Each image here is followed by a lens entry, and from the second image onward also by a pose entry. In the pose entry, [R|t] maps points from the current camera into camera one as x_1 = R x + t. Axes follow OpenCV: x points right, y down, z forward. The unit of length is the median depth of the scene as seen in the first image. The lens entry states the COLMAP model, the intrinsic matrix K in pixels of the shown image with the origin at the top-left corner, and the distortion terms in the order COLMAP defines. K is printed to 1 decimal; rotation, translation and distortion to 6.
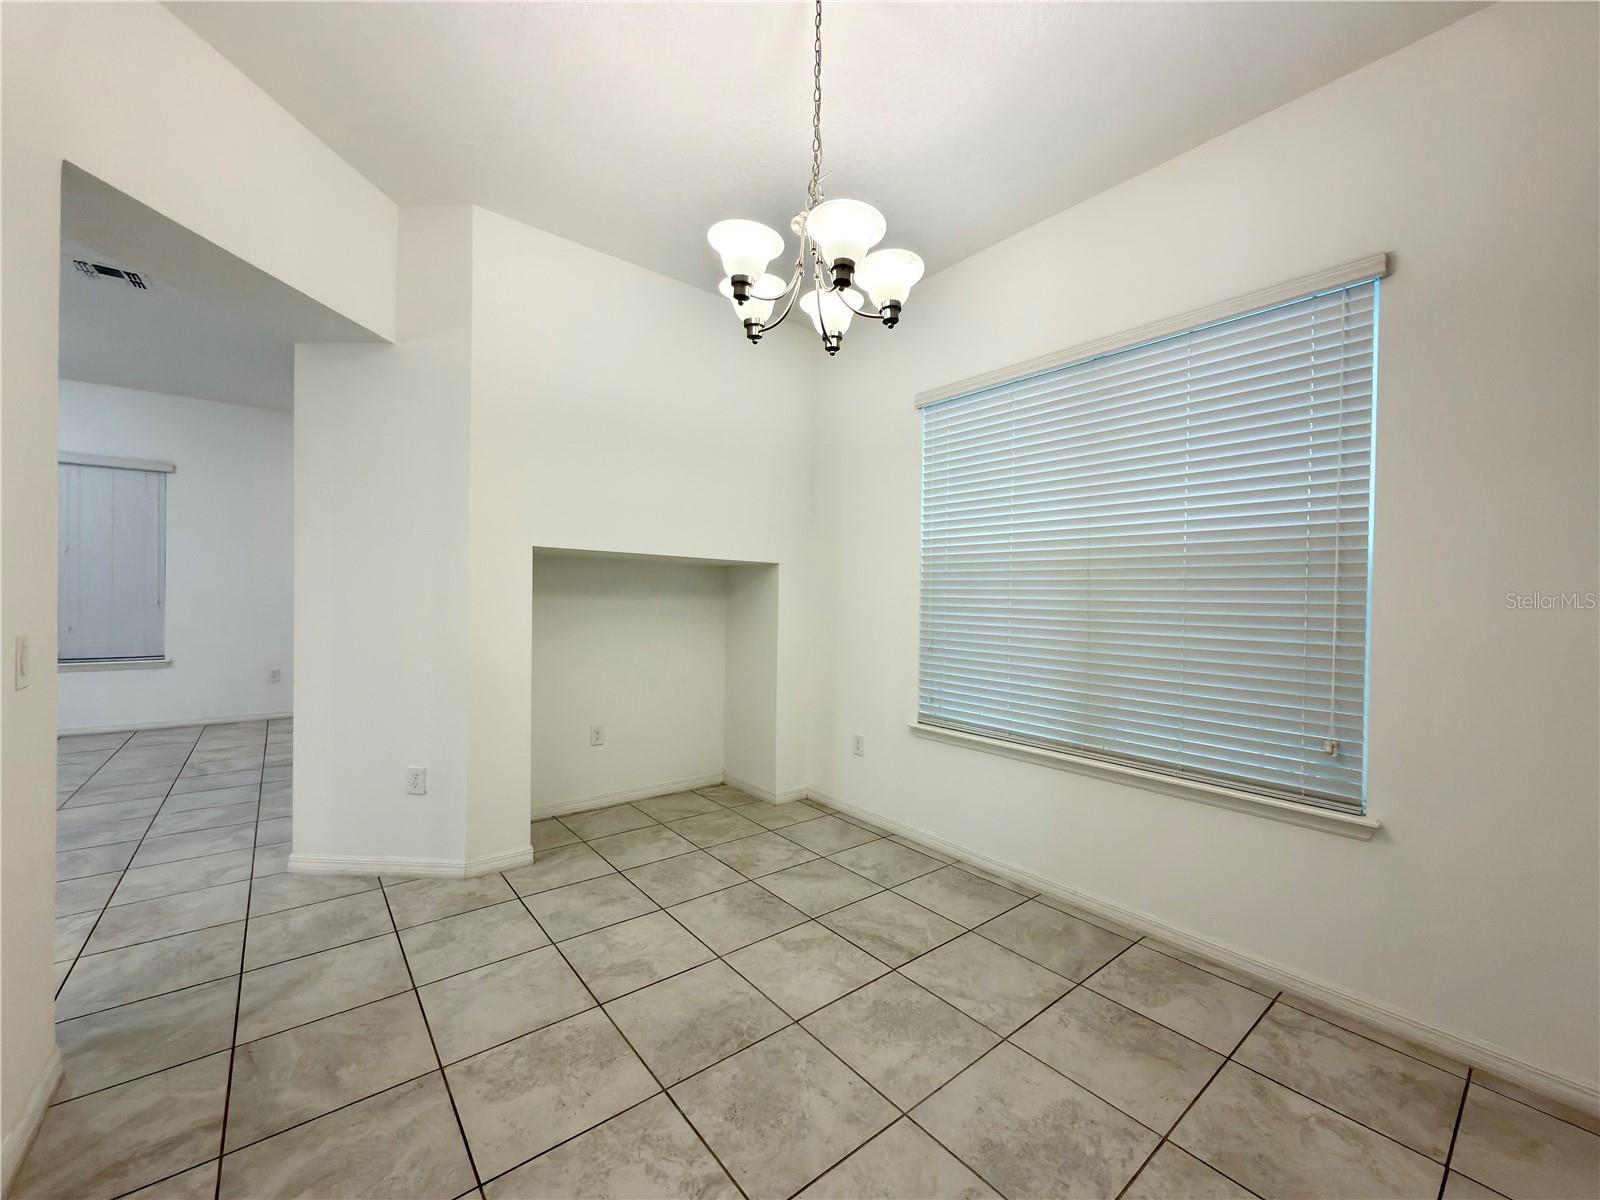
lens RADIAL K [[636.6, 0, 792.7], [0, 636.6, 594.9], [0, 0, 1]] dist [0.000061, 0.000361]
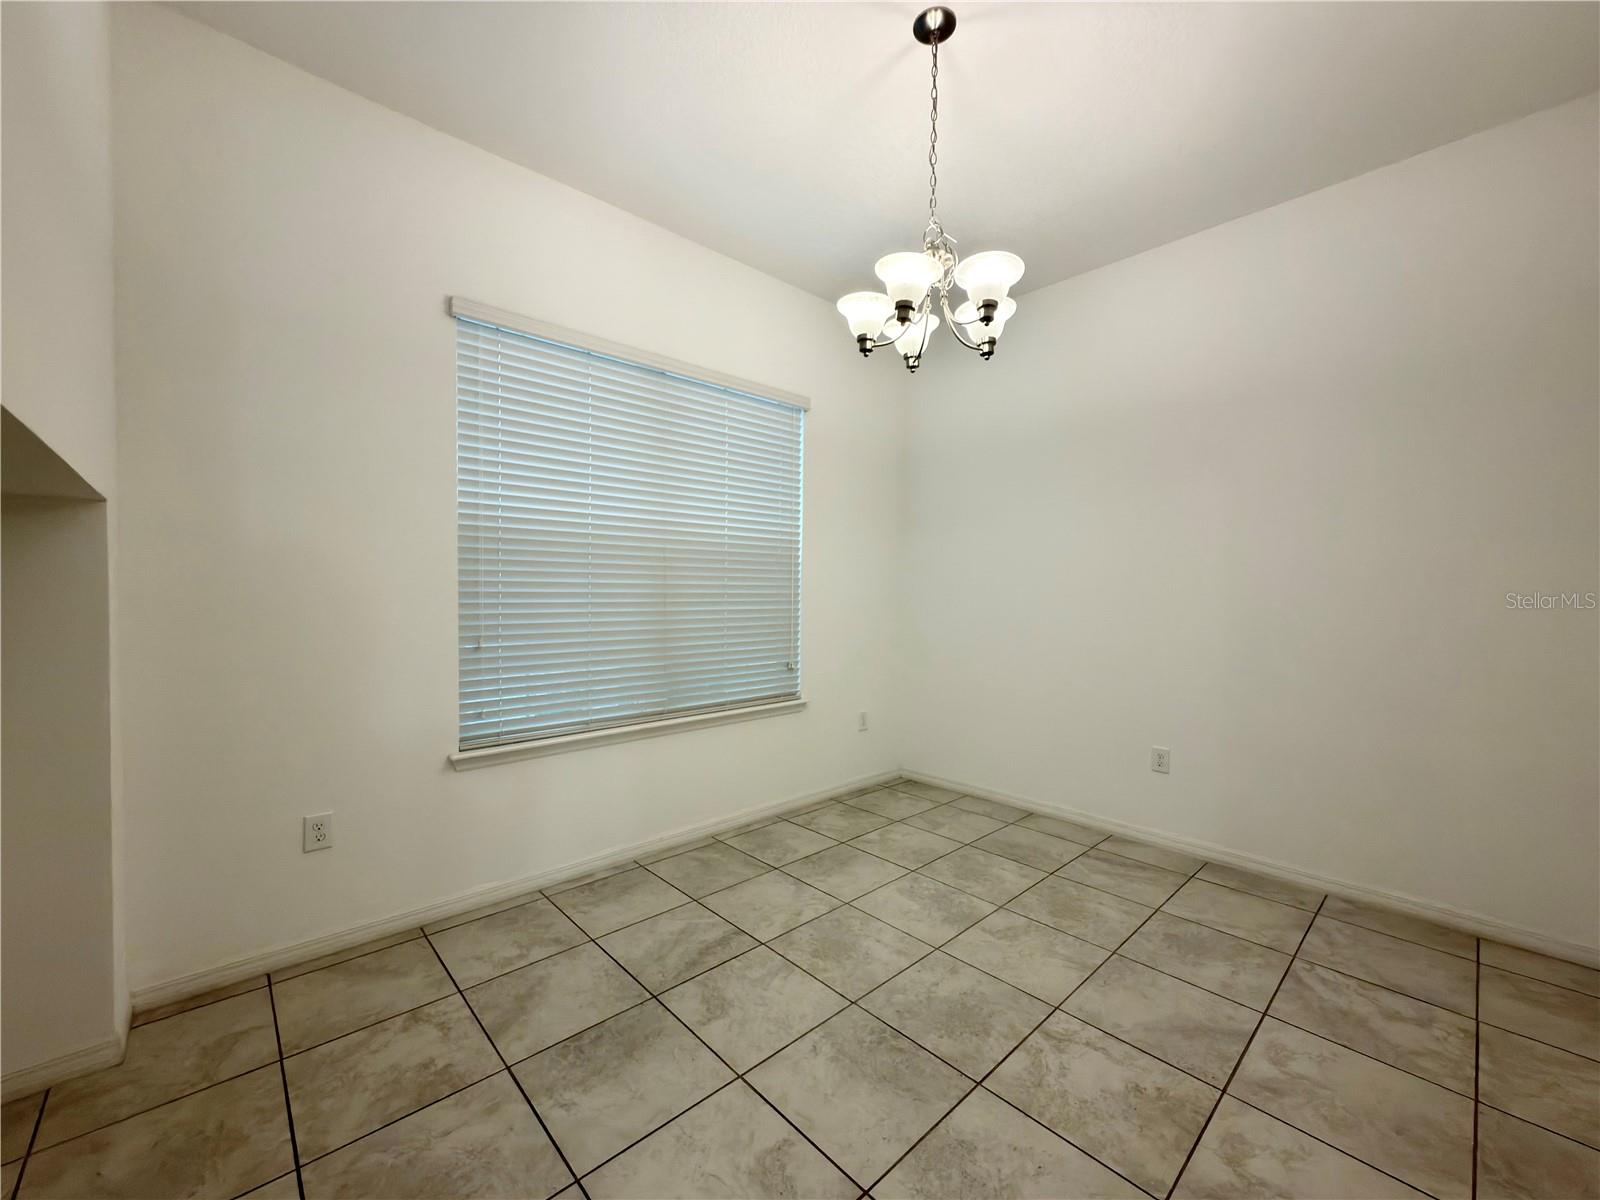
lens RADIAL K [[636.6, 0, 812.3], [0, 636.6, 596.1], [0, 0, 1]] dist [0.000061, 0.000361]
pose [[-0.081461, -0.031524, 0.996178, -0.883926], [-0.013975, 0.999438, 0.030484, -0.009719], [-0.996579, -0.011438, -0.081855, 1.038014]]
